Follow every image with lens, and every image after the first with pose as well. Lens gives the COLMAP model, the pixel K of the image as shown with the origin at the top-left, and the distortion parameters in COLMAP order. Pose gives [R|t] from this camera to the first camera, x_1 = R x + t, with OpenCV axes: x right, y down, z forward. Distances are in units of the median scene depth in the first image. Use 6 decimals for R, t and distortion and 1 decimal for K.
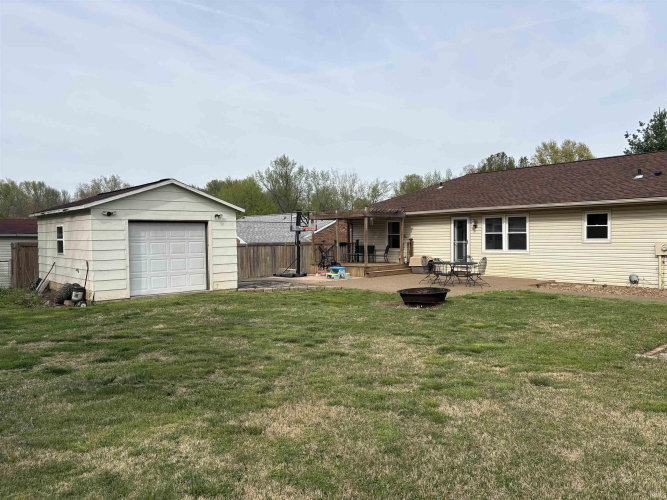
lens RADIAL K [[504.6, 0, 333.9], [0, 504.6, 248.7], [0, 0, 1]] dist [0.036629, -0.013847]
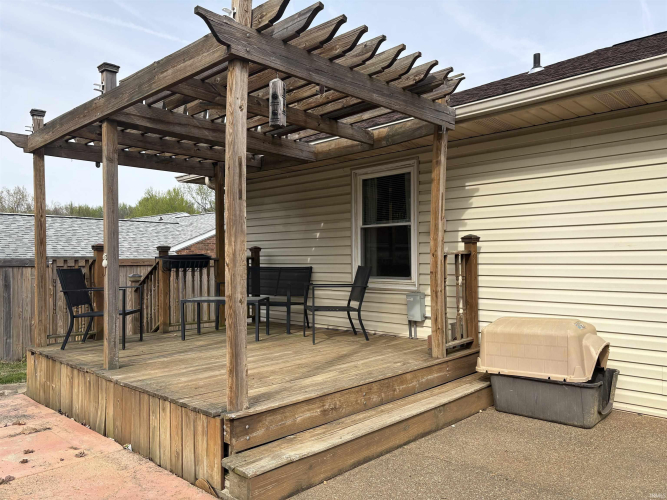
lens RADIAL K [[504.6, 0, 333.7], [0, 504.6, 252.4], [0, 0, 1]] dist [0.036629, -0.013847]
pose [[0.994921, 0.006247, 0.100468, 0.067497], [-0.002178, 0.999175, -0.040560, -0.003444], [-0.100638, 0.040135, 0.994113, 0.752374]]
